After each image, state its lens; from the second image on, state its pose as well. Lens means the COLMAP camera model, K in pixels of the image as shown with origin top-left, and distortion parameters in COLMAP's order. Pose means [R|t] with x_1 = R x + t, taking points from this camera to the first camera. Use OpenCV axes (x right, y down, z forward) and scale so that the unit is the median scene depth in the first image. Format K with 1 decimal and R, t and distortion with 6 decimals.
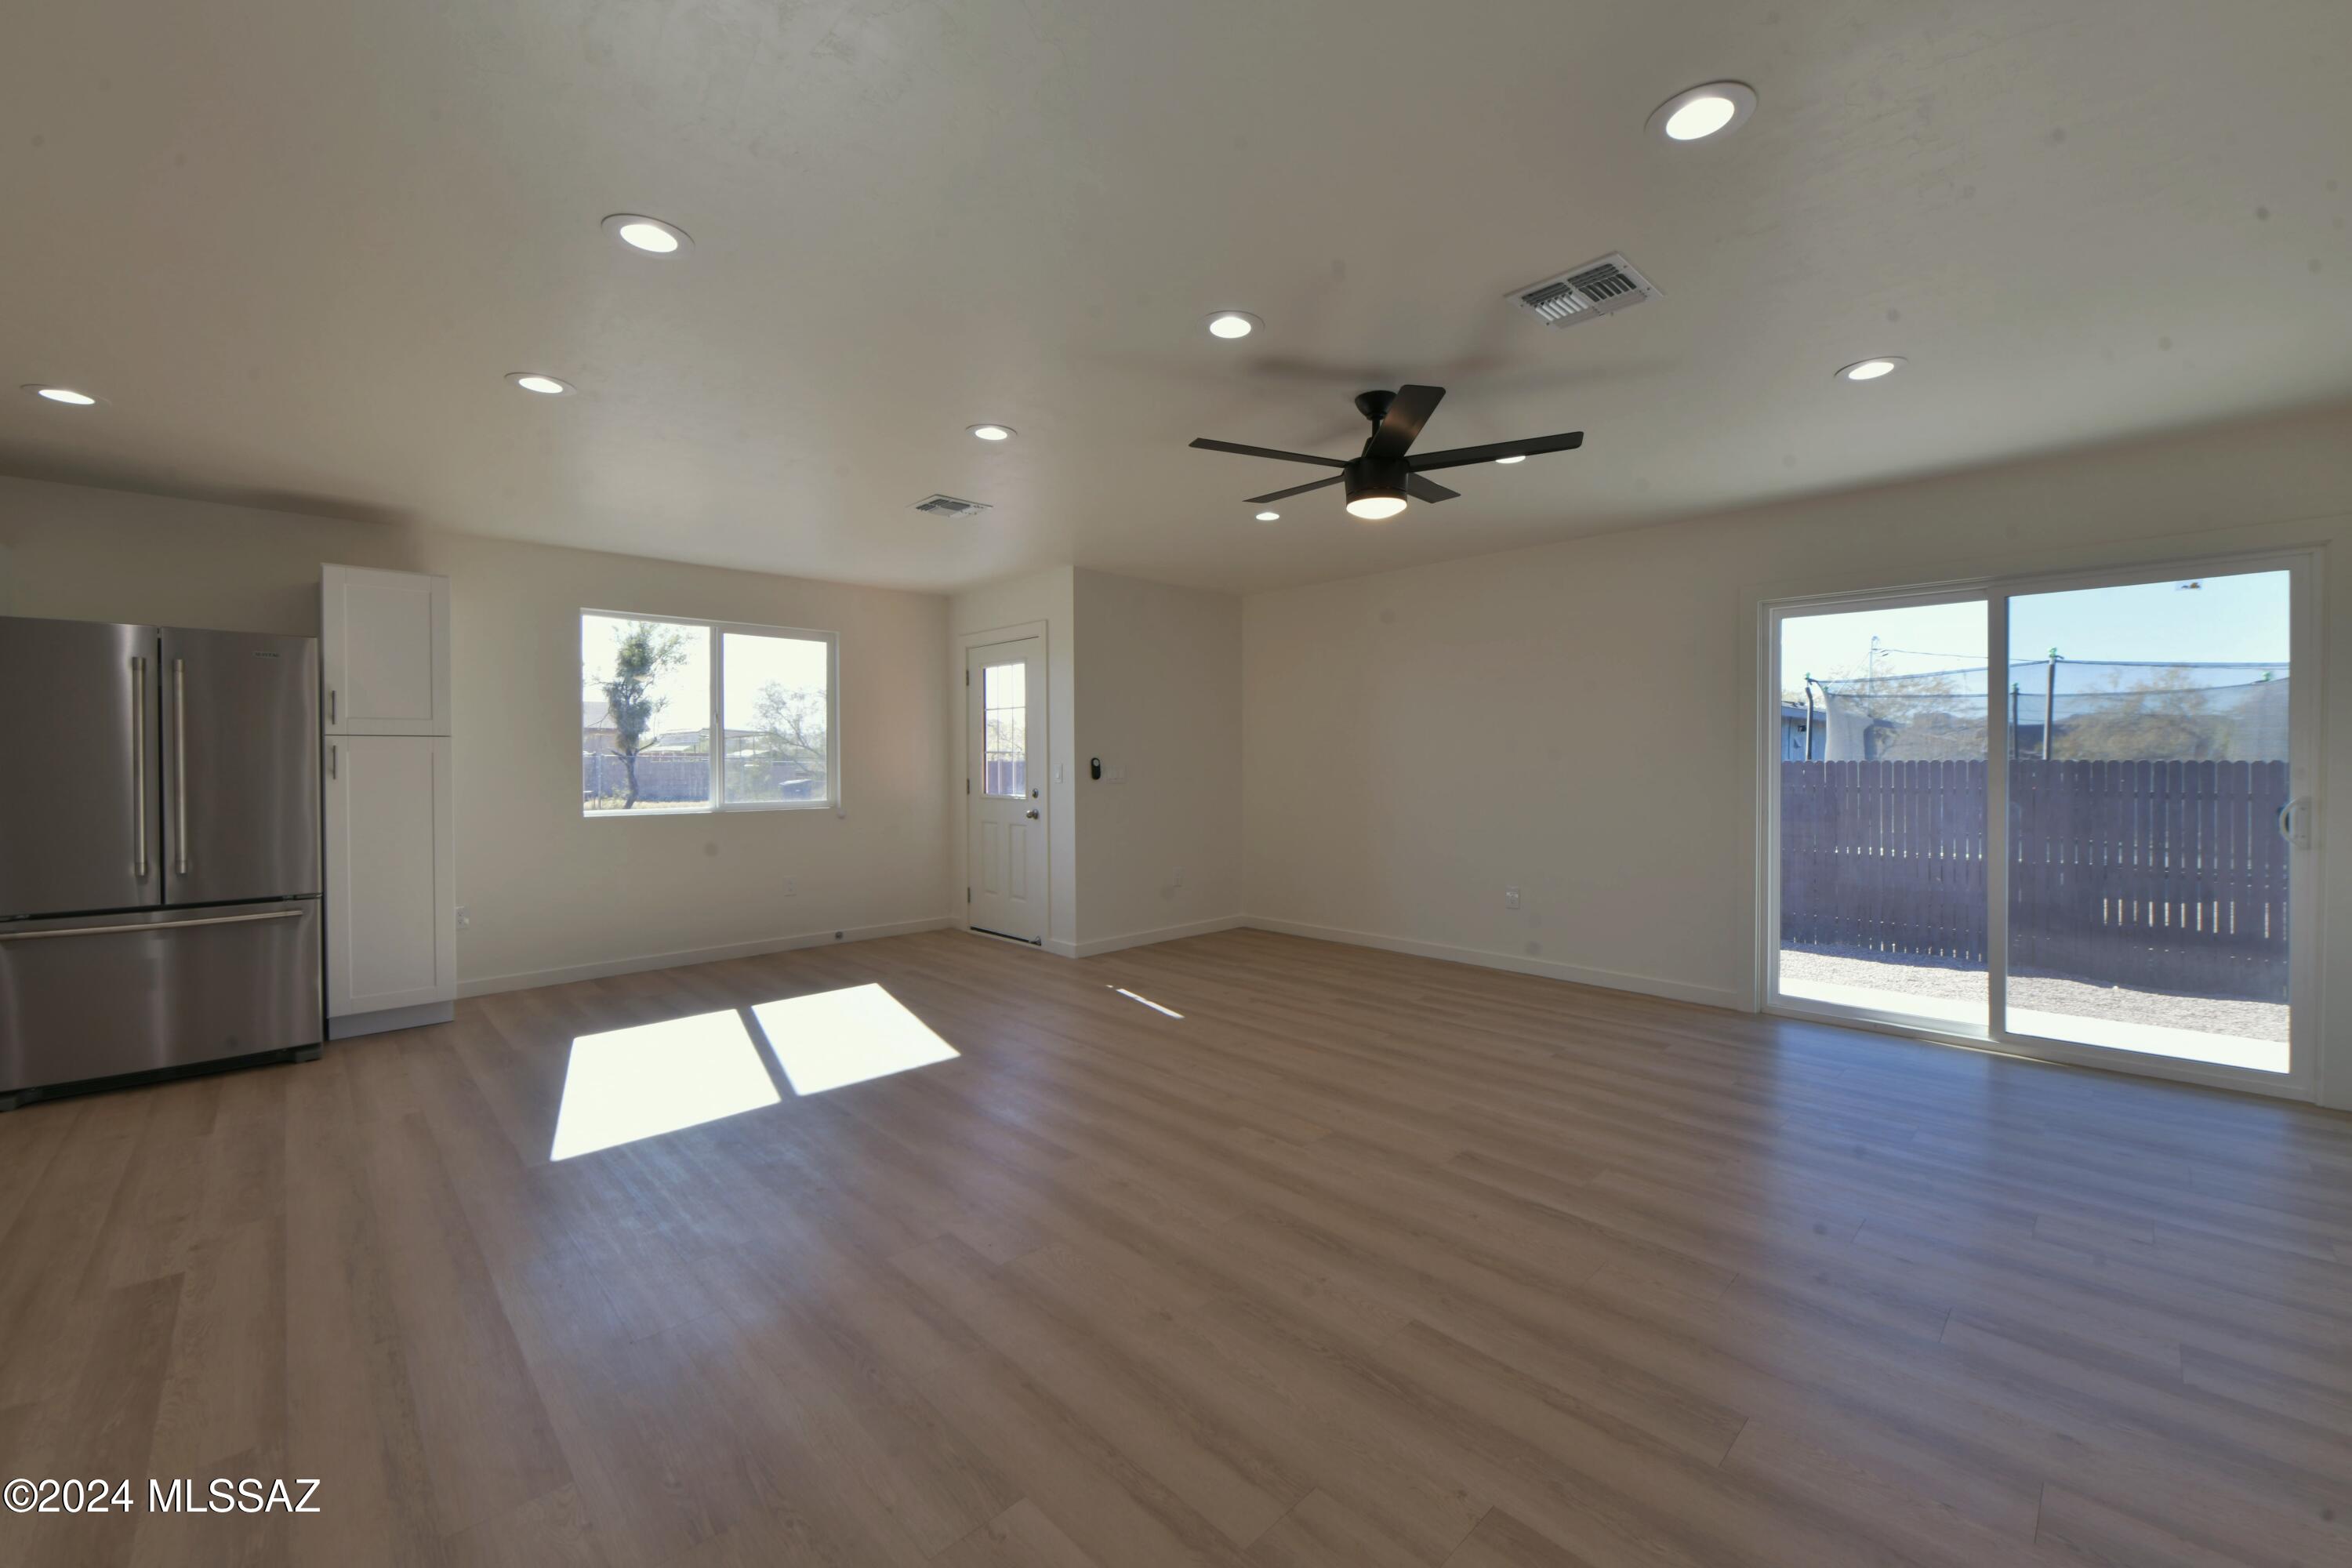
lens RADIAL K [[916.0, 0, 1174.0], [0, 916.0, 769.8], [0, 0, 1]] dist [-0.000991, -0.000094]
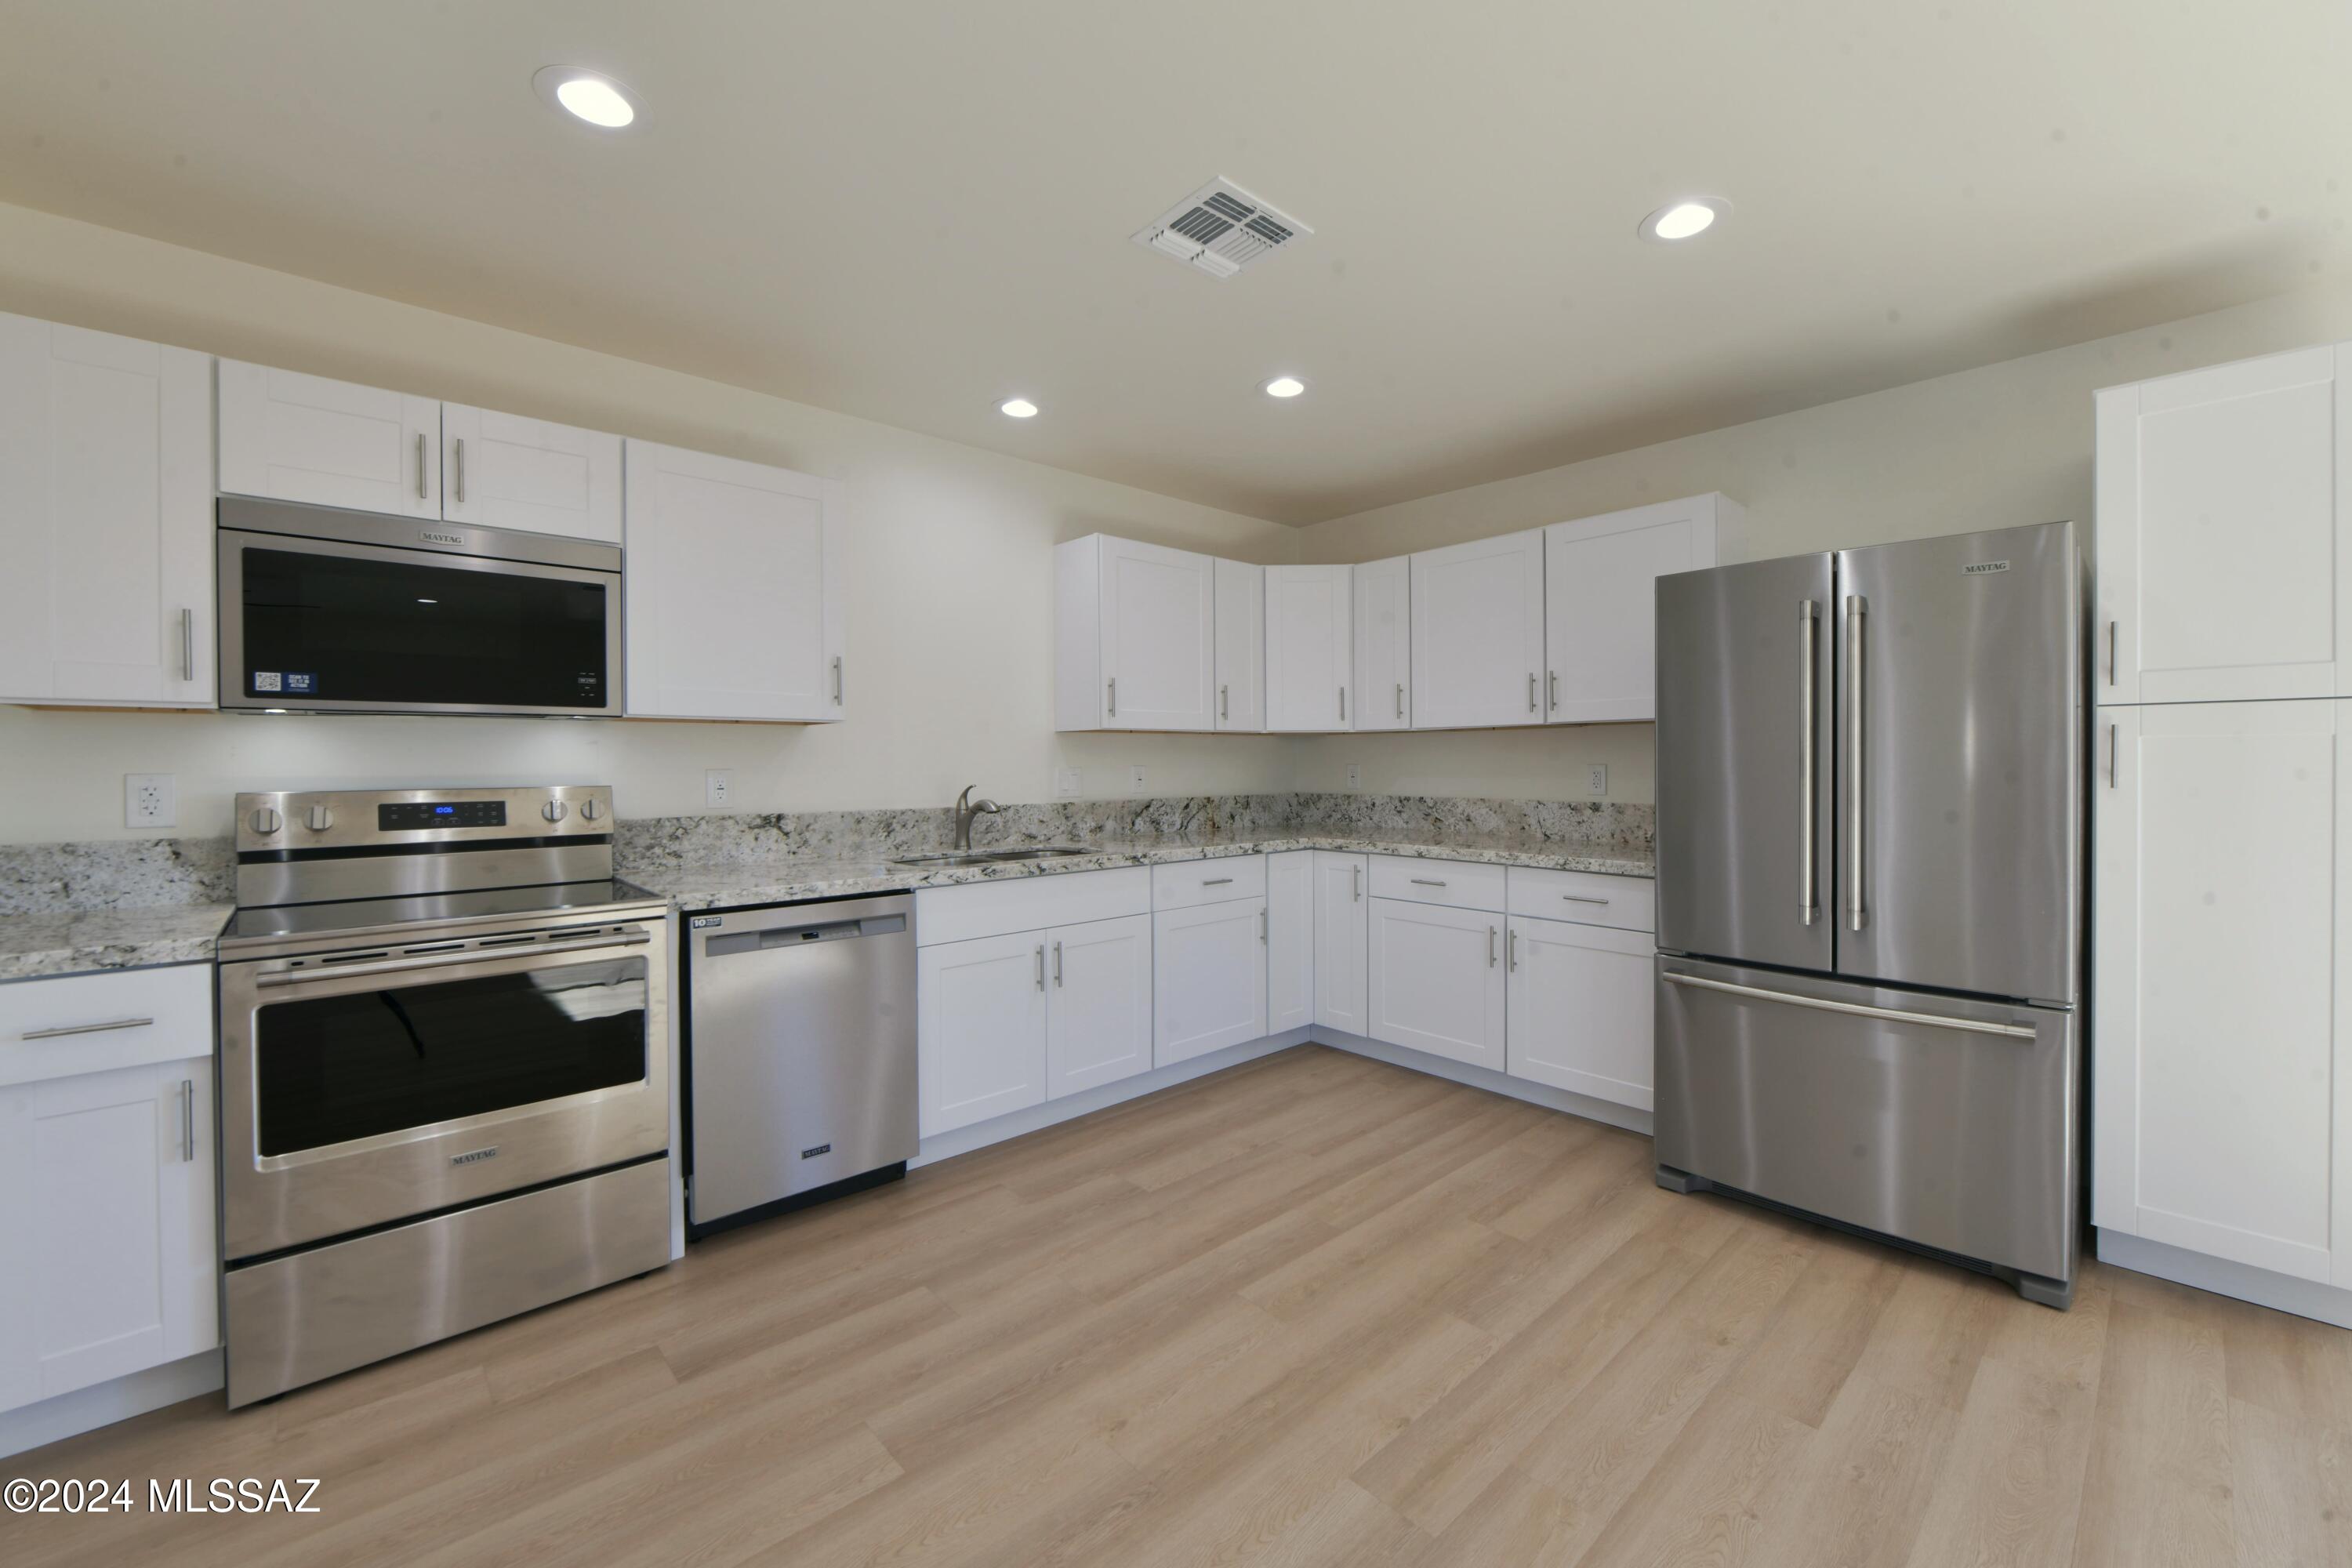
lens RADIAL K [[938.5, 0, 1215.1], [0, 938.5, 763.9], [0, 0, 1]] dist [-0.002405, -0.000299]
pose [[-0.002119, 0.009119, -0.999956, -0.436292], [-0.008447, 0.999923, 0.009137, -0.004899], [0.999962, 0.008466, -0.002042, 0.564148]]
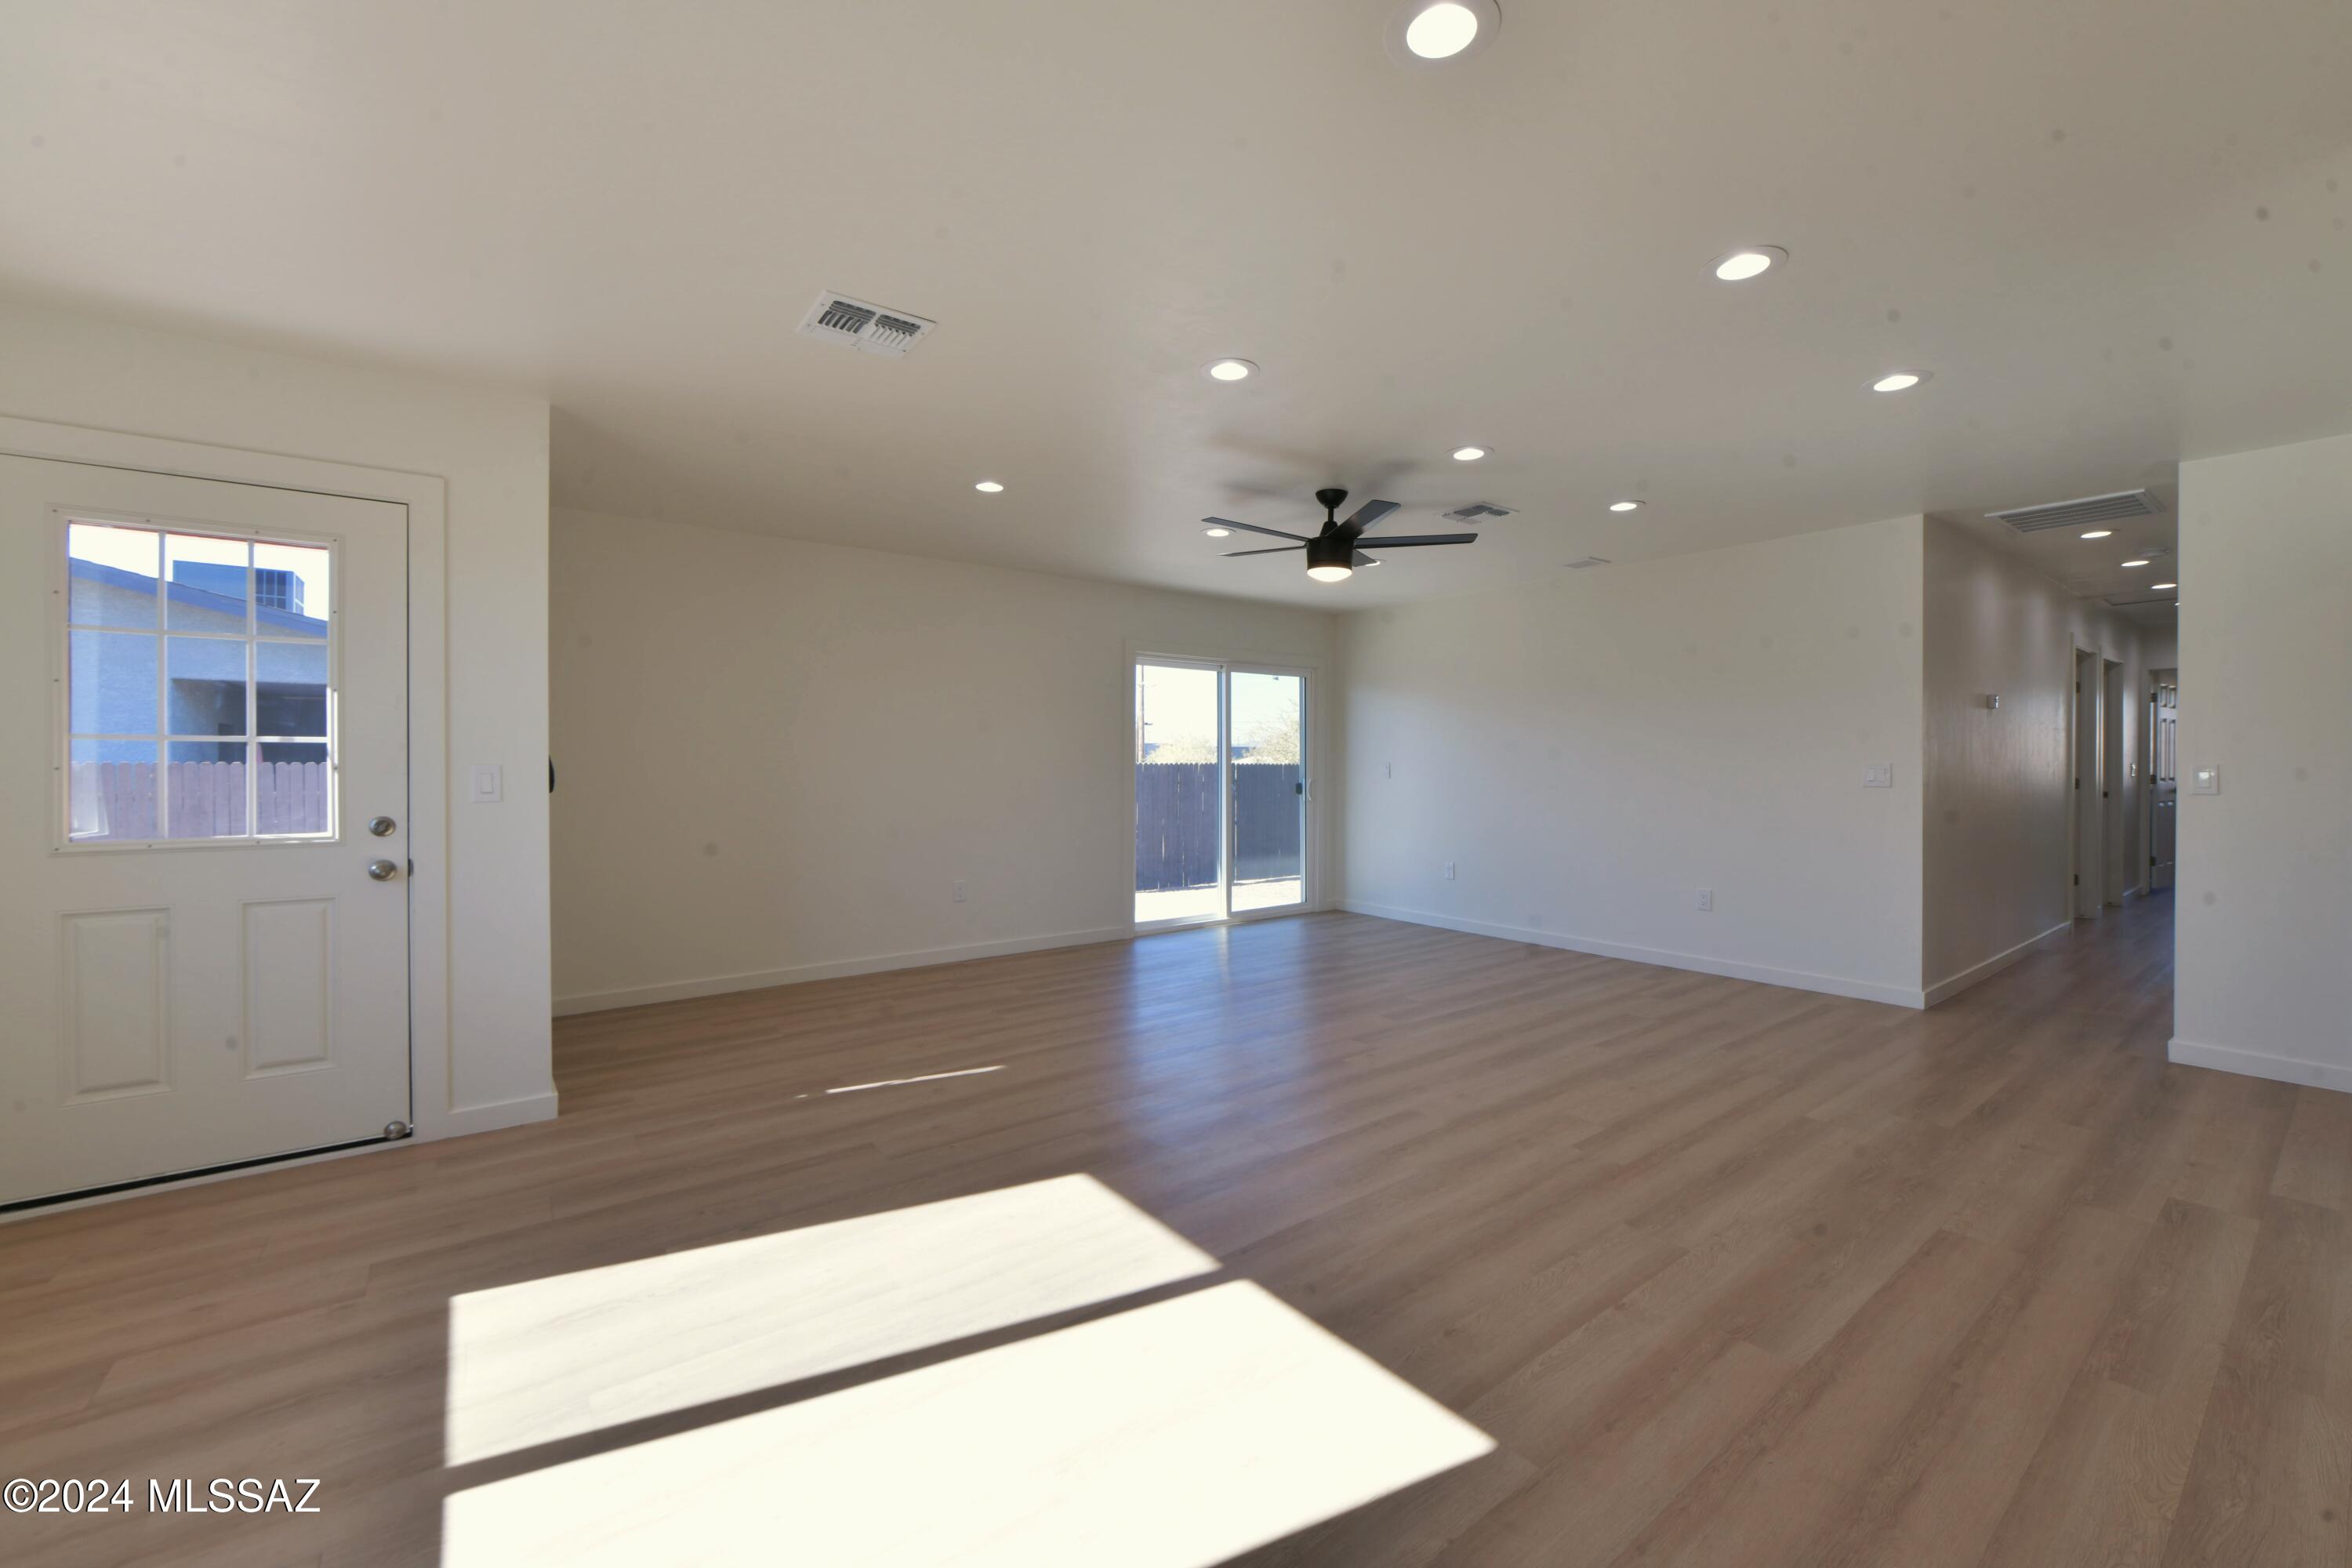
lens RADIAL K [[948.4, 0, 1206.9], [0, 948.4, 766.8], [0, 0, 1]] dist [-0.002482, -0.000187]
pose [[0.103636, -0.000728, 0.994615, -1.056821], [0.008409, 0.999965, -0.000144, -0.002554], [-0.994580, 0.008379, 0.103639, 0.918269]]
